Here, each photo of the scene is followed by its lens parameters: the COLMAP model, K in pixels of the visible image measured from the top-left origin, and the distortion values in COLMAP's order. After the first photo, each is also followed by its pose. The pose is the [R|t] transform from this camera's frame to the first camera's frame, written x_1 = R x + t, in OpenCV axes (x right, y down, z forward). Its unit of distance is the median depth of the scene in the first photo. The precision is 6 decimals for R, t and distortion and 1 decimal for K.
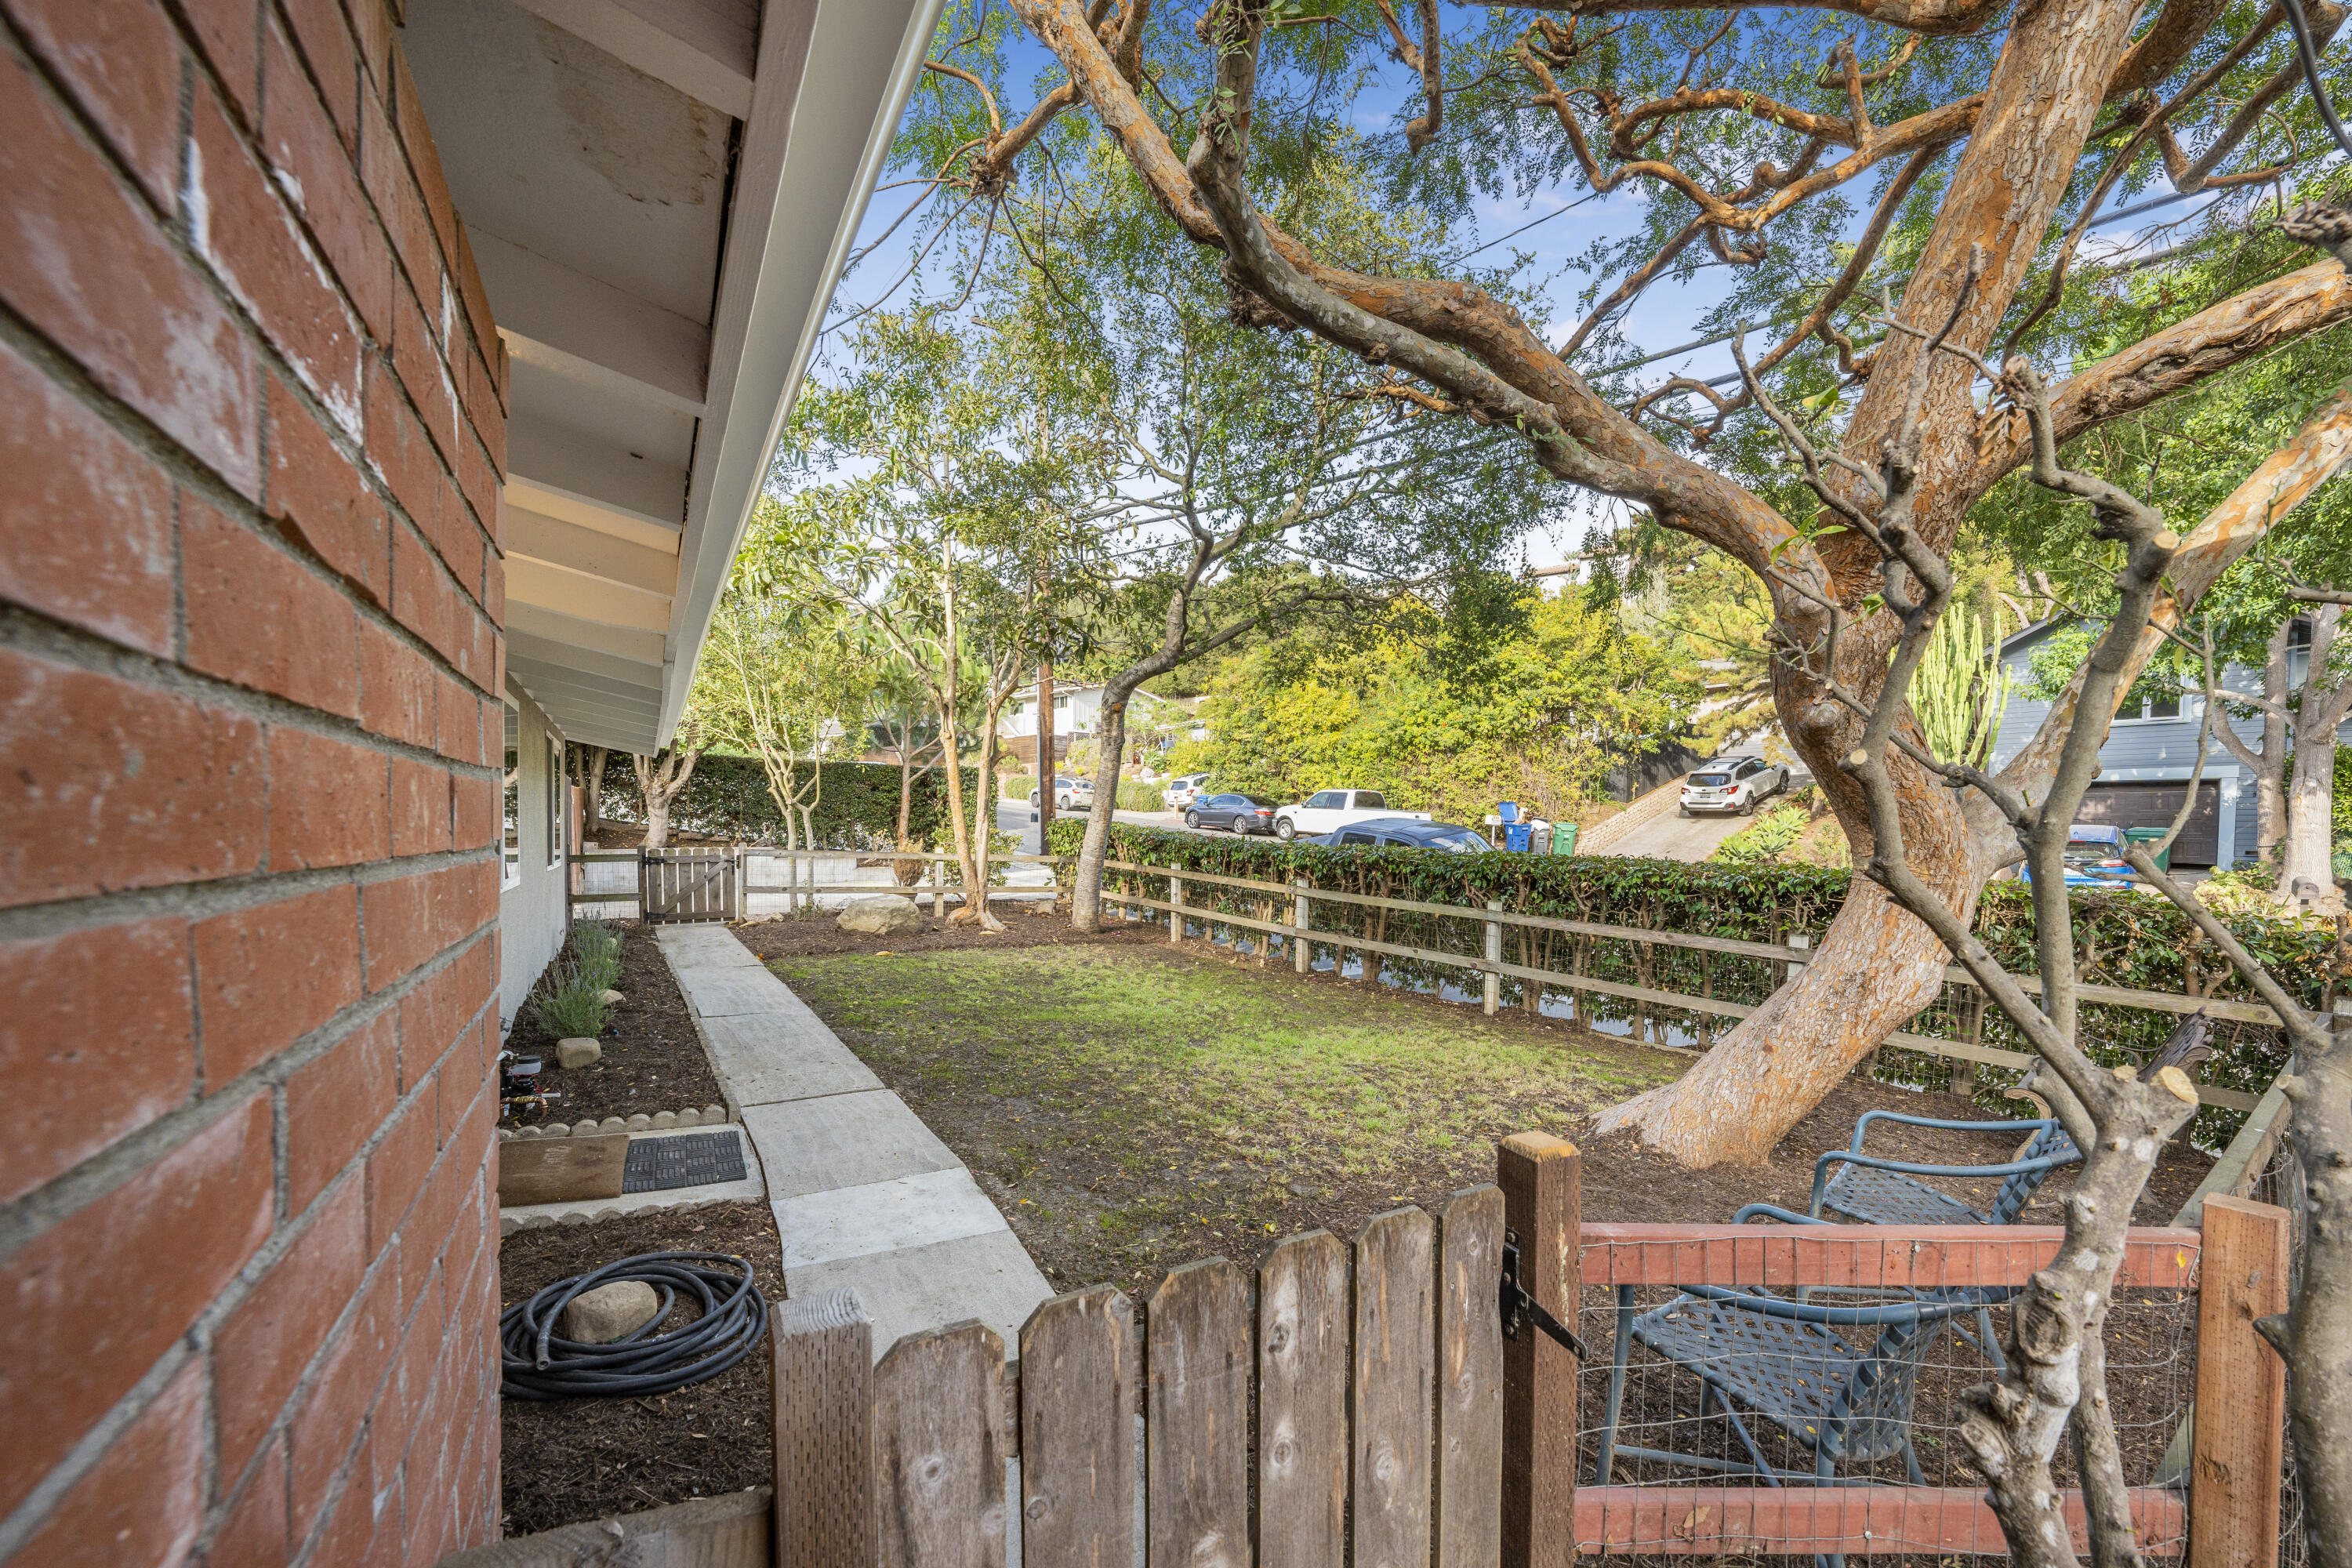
lens RADIAL K [[883.4, 0, 1175.3], [0, 883.4, 826.0], [0, 0, 1]] dist [-0.027354, -0.000069]
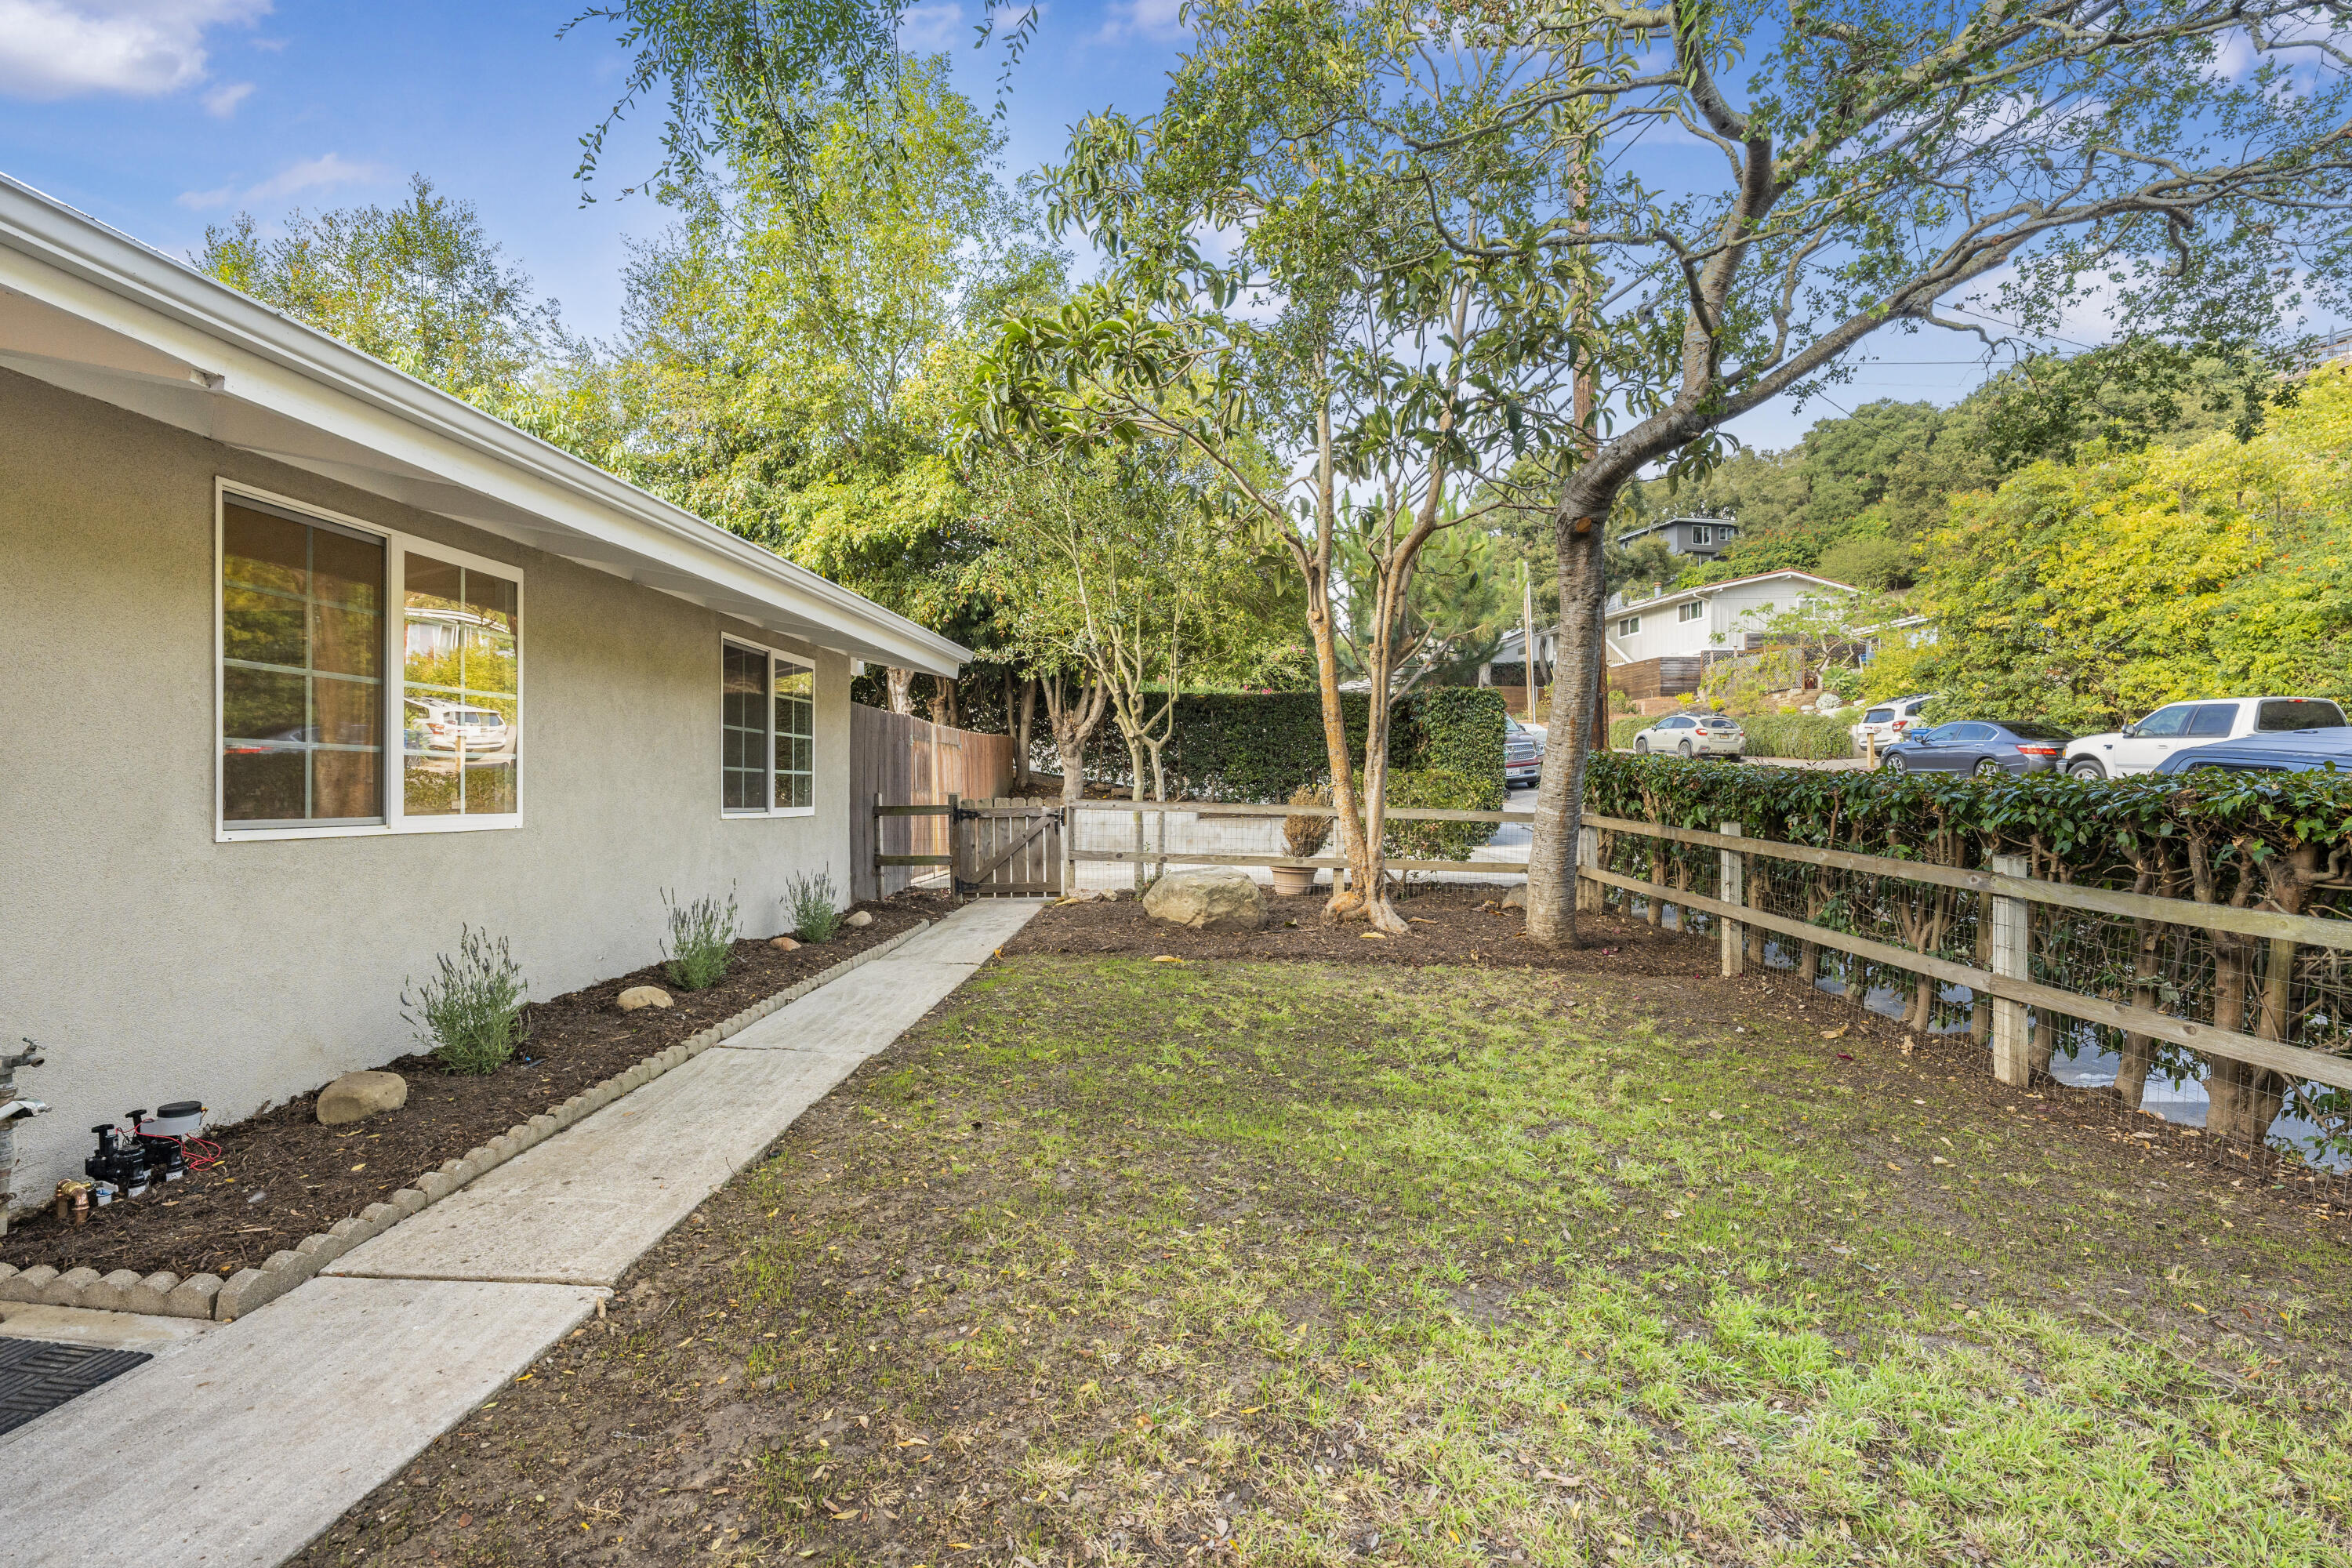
lens RADIAL K [[1073.9, 0, 1176.0], [0, 1073.9, 784.0], [0, 0, 1]] dist [-0.006007, 0.001124]
pose [[0.821860, -0.013160, -0.569538, 0.090926], [0.008244, 0.999903, -0.011209, 0.023606], [0.569630, 0.004517, 0.821889, 0.305973]]
